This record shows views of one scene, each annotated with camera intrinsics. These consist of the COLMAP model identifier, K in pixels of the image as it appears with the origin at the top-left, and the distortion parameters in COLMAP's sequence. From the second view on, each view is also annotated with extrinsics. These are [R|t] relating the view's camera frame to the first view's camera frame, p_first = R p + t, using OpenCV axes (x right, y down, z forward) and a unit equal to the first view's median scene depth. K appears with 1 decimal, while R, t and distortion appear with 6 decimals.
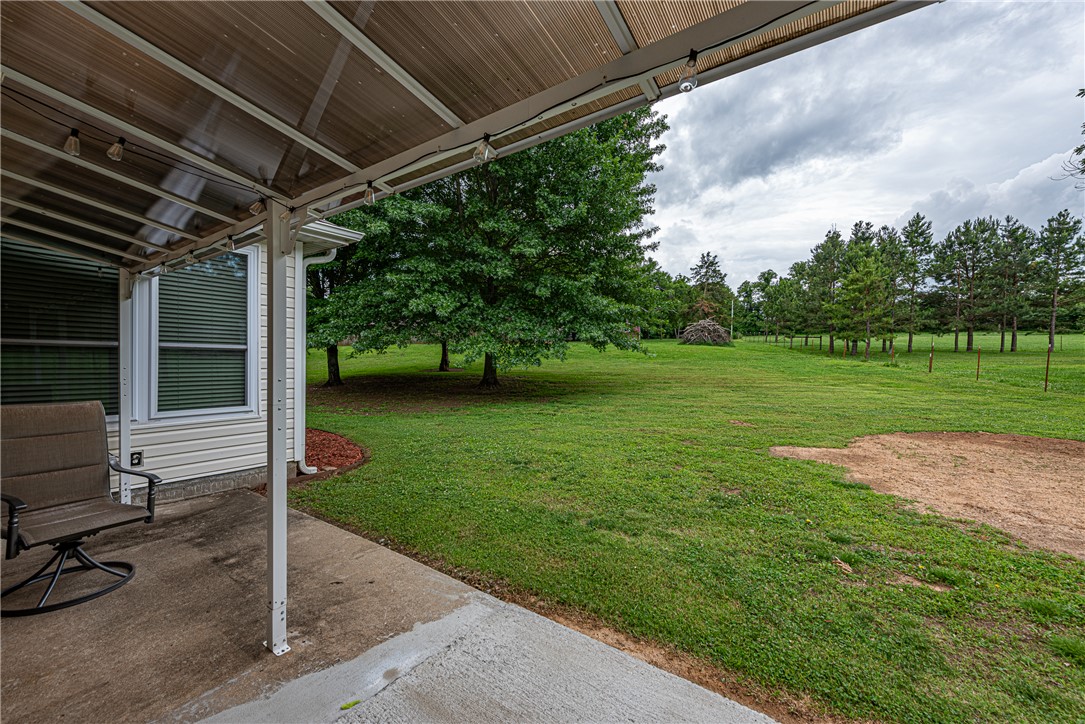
lens RADIAL K [[425.1, 0, 547.7], [0, 425.1, 362.1], [0, 0, 1]] dist [0.012750, -0.001271]
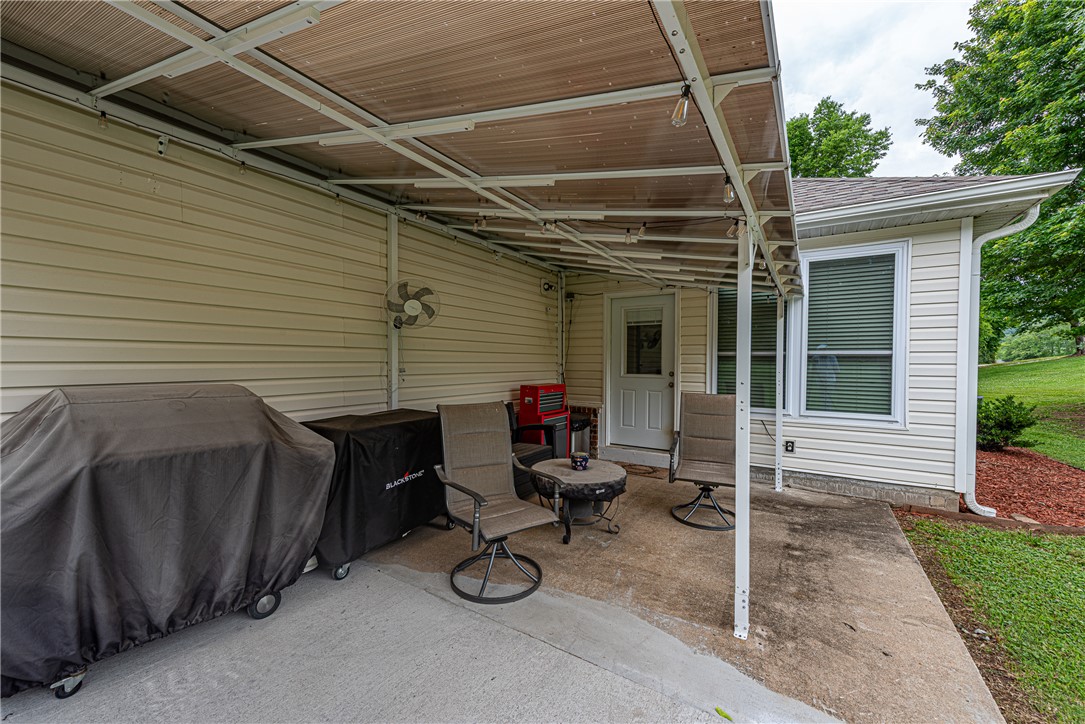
lens RADIAL K [[425.1, 0, 547.8], [0, 425.1, 364.8], [0, 0, 1]] dist [0.012750, -0.001271]
pose [[0.075197, -0.001613, -0.997167, 0.249799], [-0.010168, 0.999945, -0.002384, 0.002360], [0.997117, 0.010319, 0.075176, 0.262460]]
